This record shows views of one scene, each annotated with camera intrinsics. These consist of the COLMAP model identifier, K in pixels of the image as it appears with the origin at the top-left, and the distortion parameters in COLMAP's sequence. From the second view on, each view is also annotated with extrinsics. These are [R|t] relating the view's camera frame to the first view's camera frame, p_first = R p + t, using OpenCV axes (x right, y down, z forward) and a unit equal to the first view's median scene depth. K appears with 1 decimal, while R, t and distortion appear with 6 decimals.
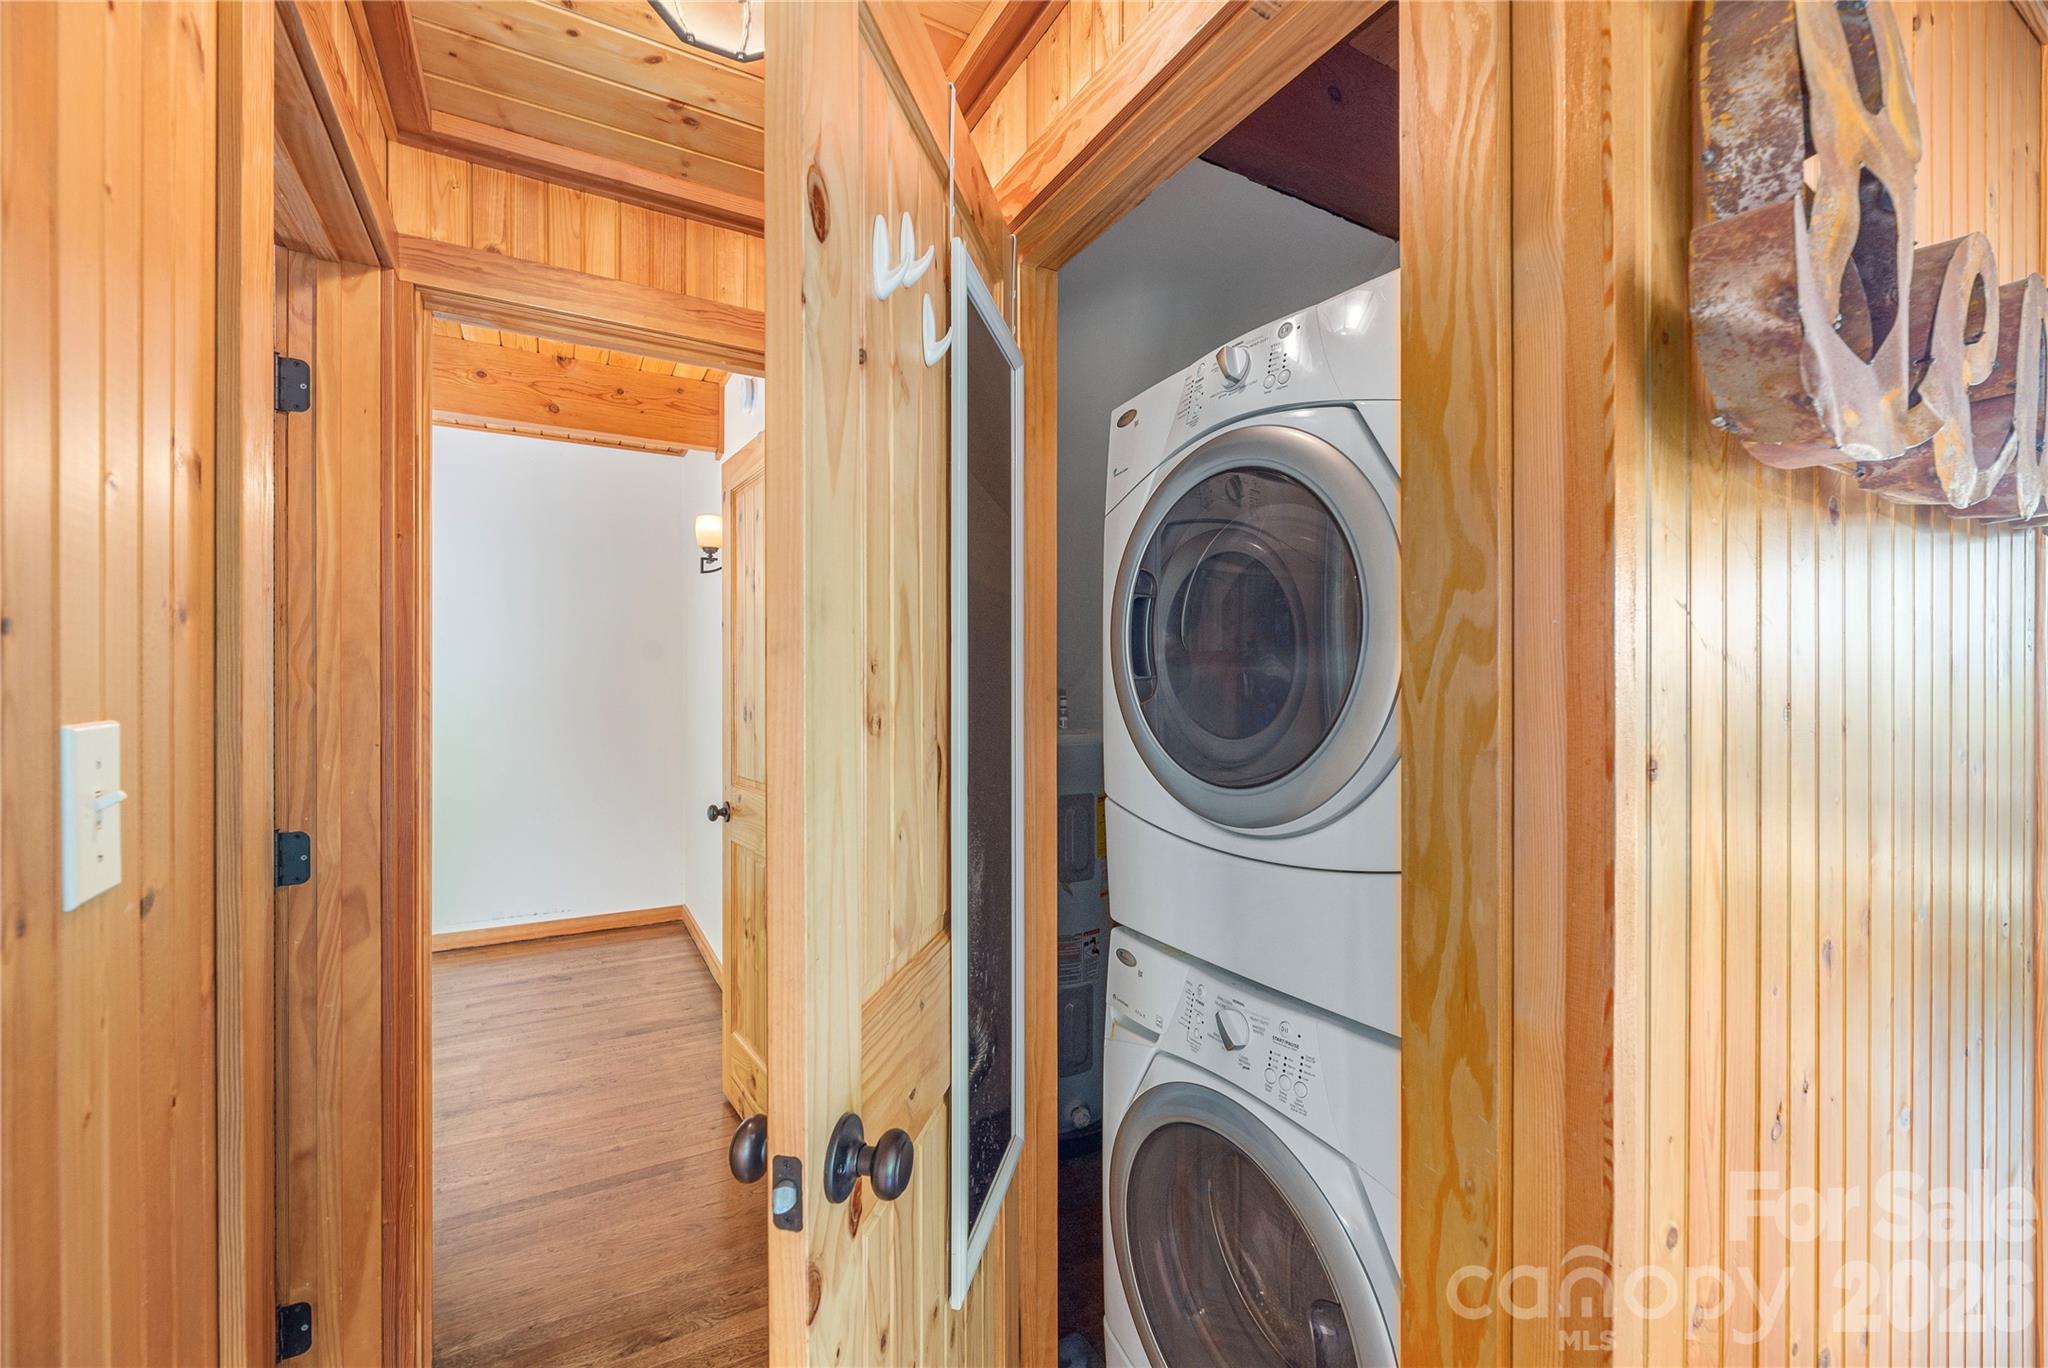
lens RADIAL K [[837.3, 0, 1022.6], [0, 837.3, 687.5], [0, 0, 1]] dist [-0.011052, 0.001824]
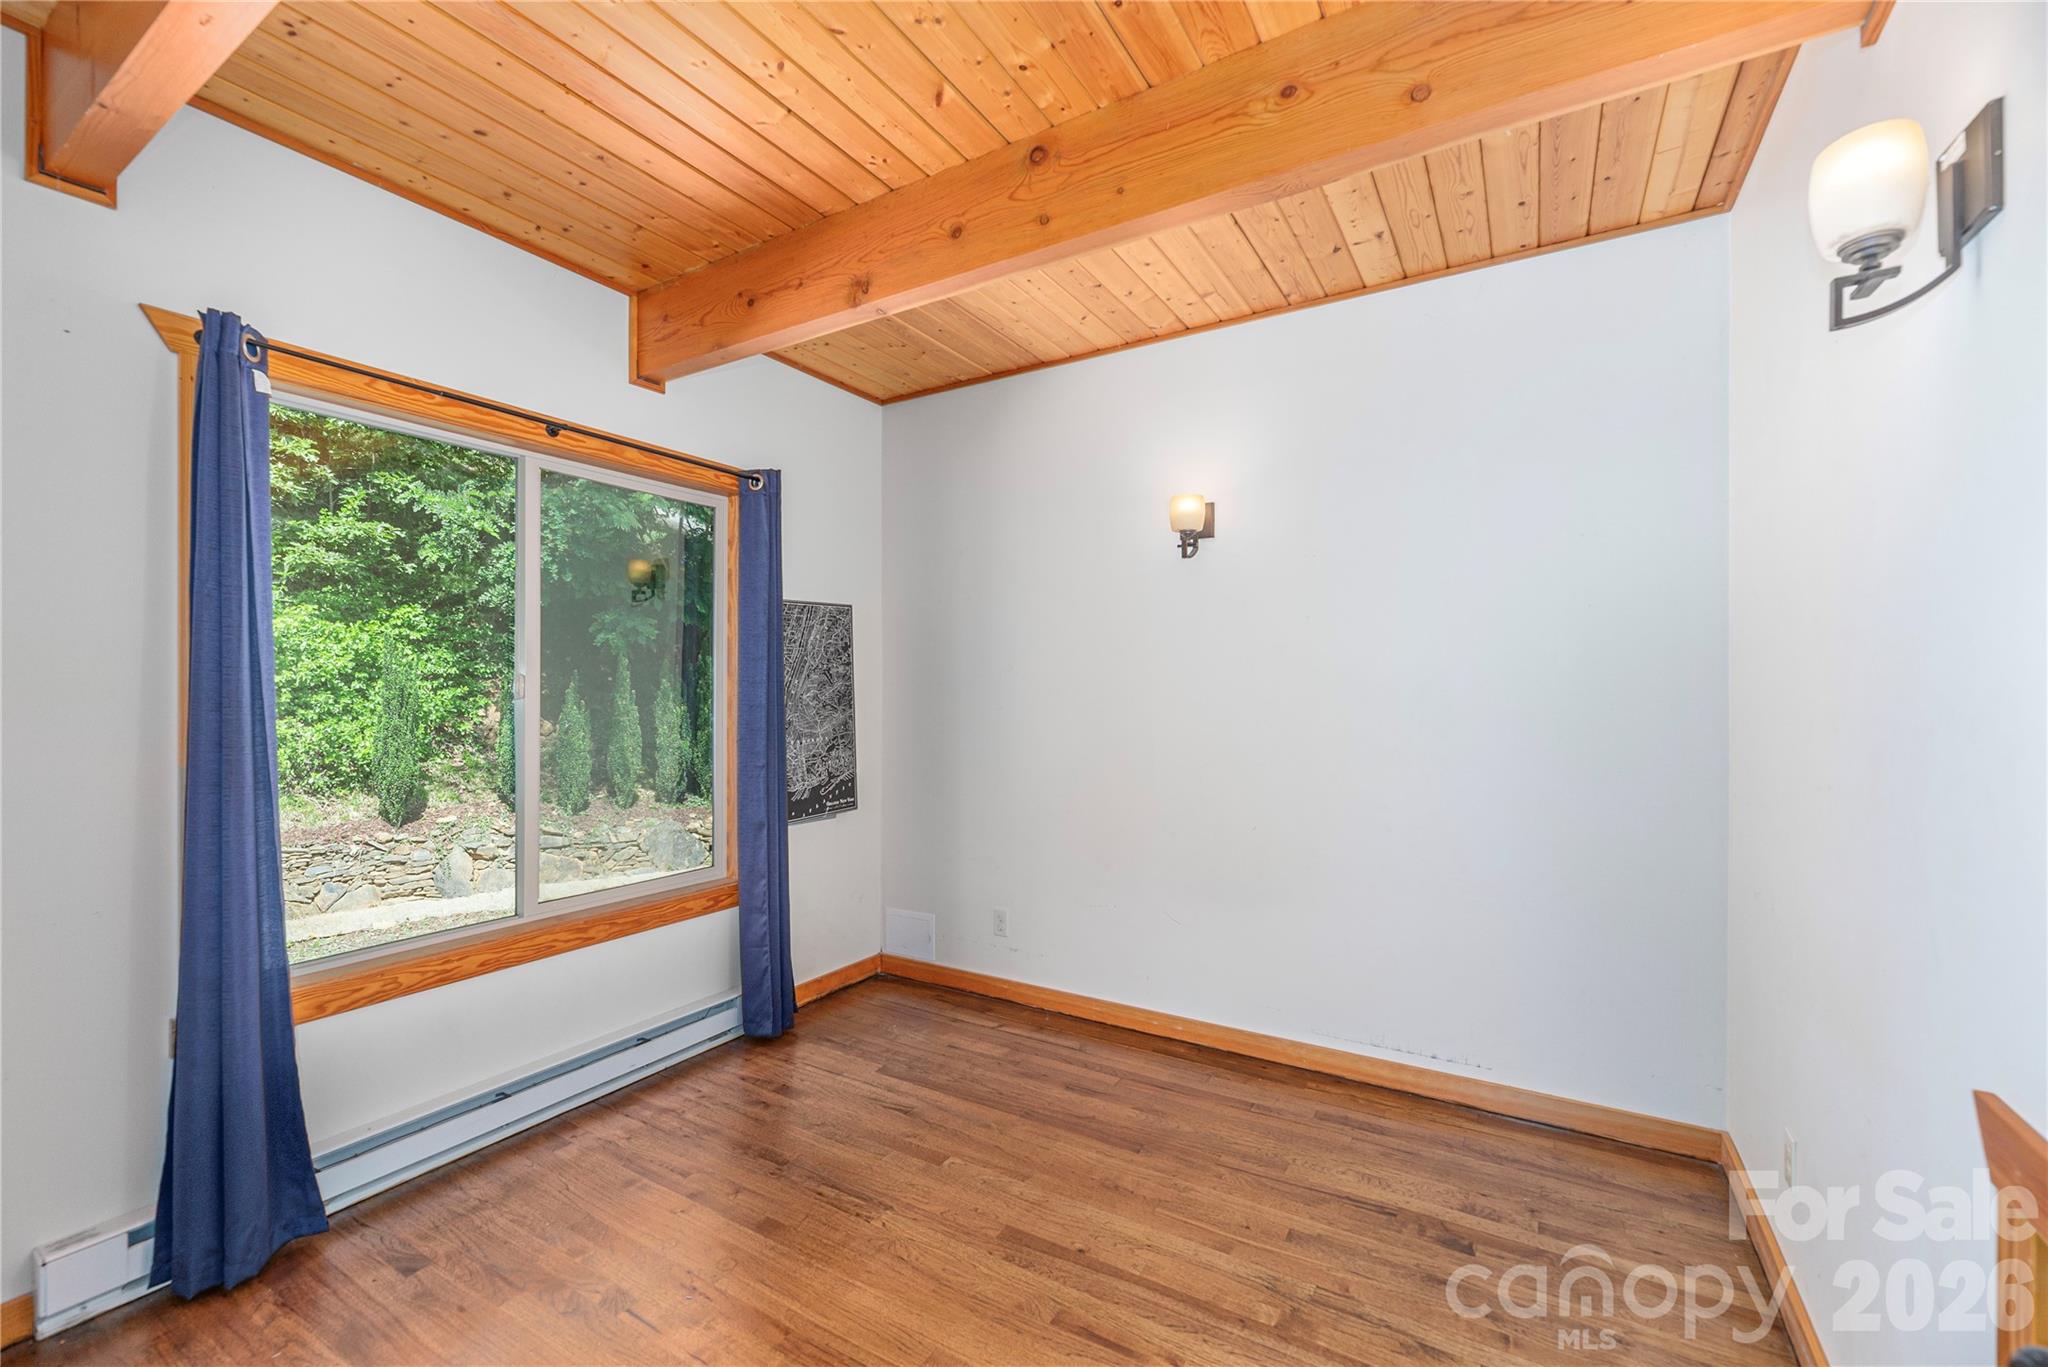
lens RADIAL K [[837.3, 0, 1021.7], [0, 837.3, 683.8], [0, 0, 1]] dist [-0.011052, 0.001824]
pose [[0.491764, -0.001384, -0.870727, -0.237667], [0.001826, 0.999998, -0.000559, 0.002474], [0.870726, -0.001315, 0.491766, 0.516845]]
